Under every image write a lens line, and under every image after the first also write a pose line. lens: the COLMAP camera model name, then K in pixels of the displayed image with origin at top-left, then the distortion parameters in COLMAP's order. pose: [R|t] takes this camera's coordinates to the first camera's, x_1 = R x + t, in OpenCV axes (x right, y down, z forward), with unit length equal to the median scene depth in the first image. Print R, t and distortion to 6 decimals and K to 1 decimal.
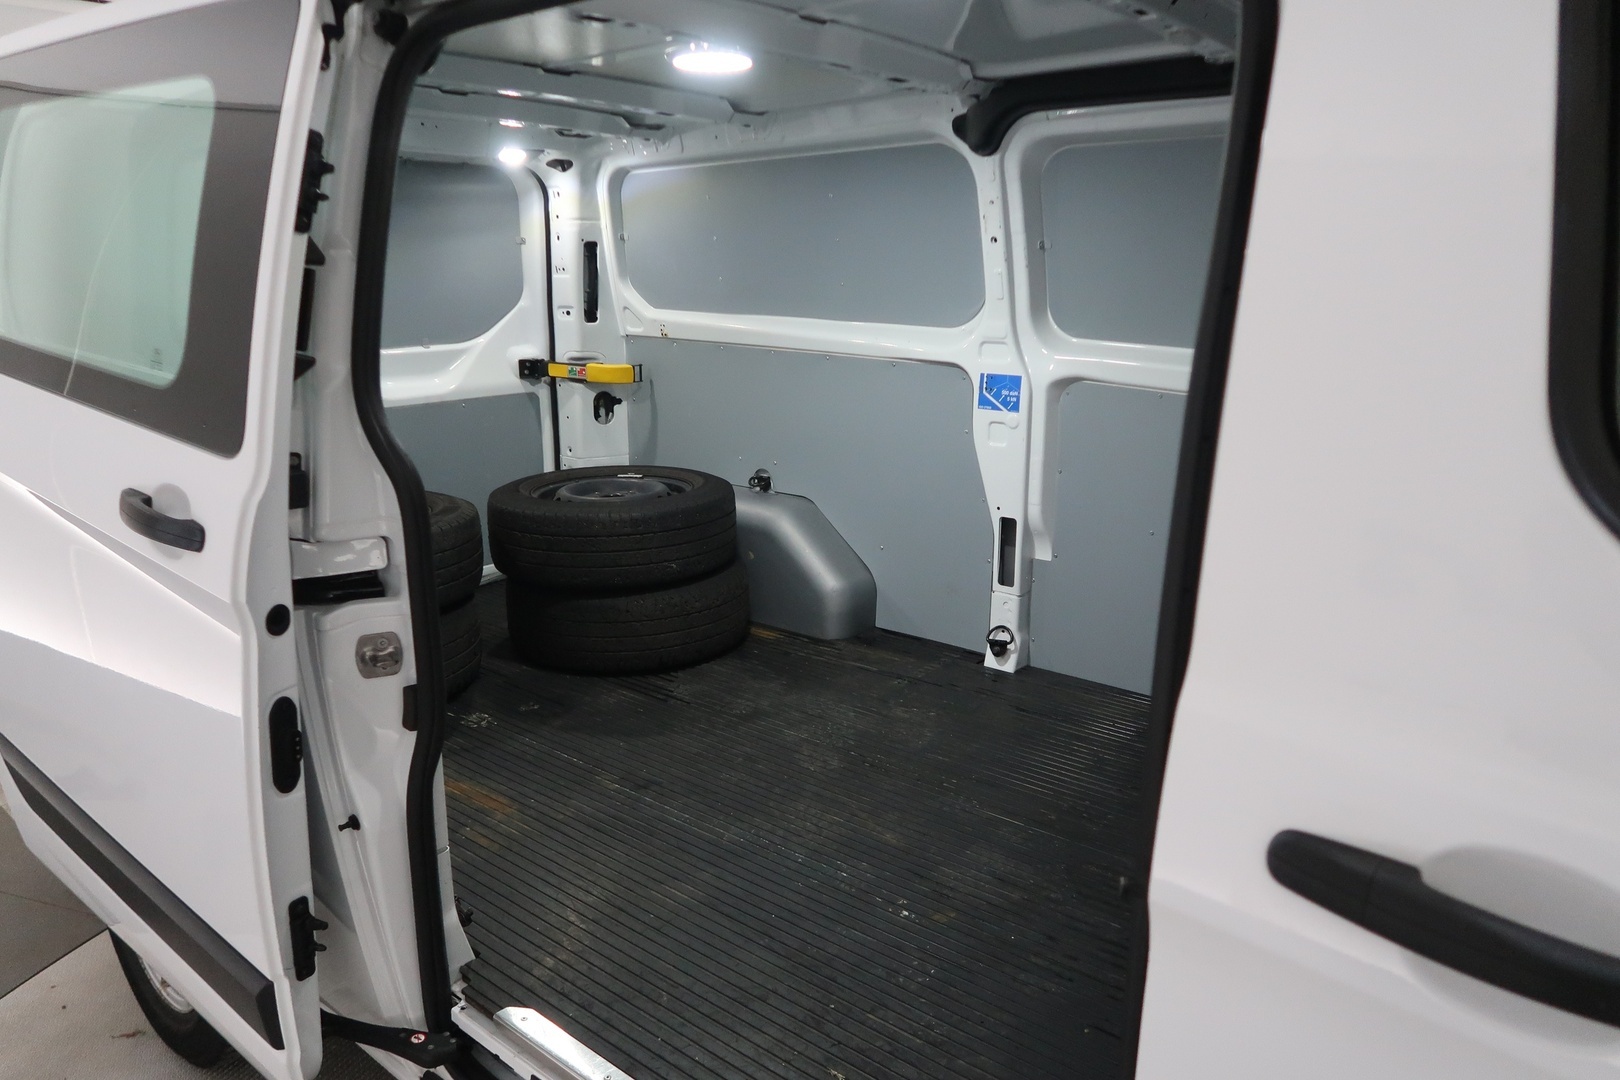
lens RADIAL K [[1104.8, 0, 806.6], [0, 1104.8, 540.0], [0, 0, 1]] dist [-0.034461, 0.010516]
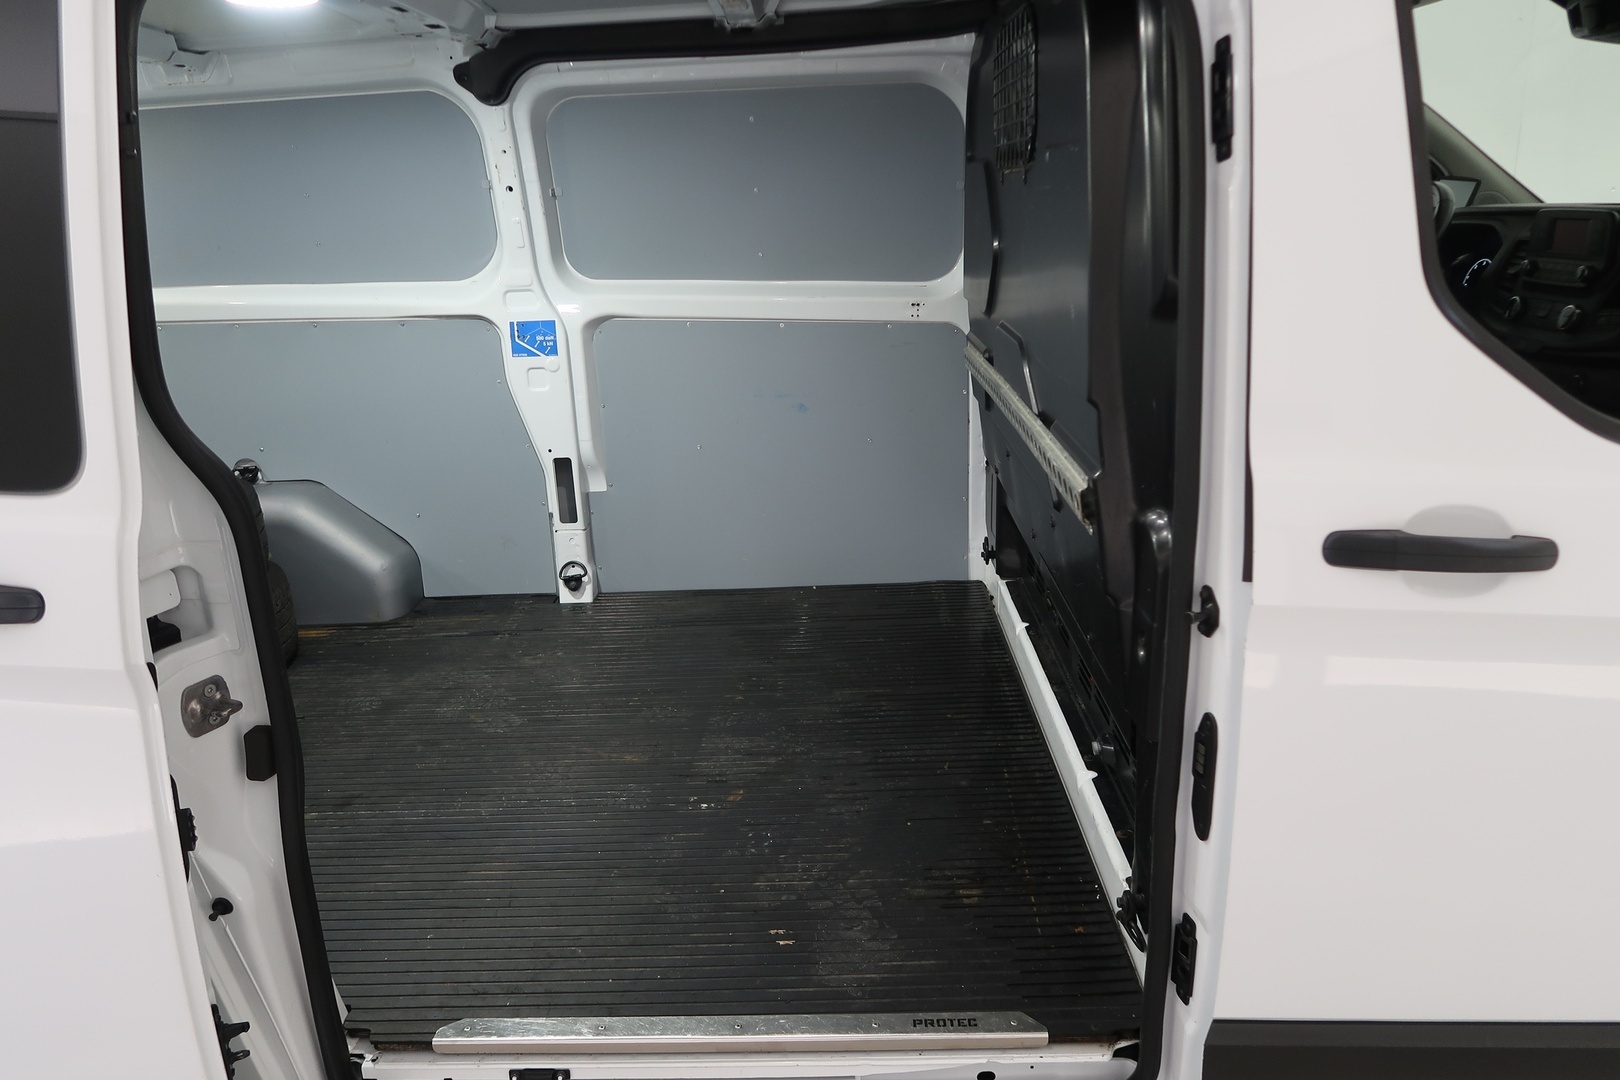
lens RADIAL K [[1104.8, 0, 805.2], [0, 1104.8, 542.6], [0, 0, 1]] dist [-0.034461, 0.010516]
pose [[0.779546, -0.214740, 0.588383, -0.274044], [0.187181, 0.976334, 0.108334, -0.012122], [-0.597721, 0.025682, 0.801292, 0.030923]]
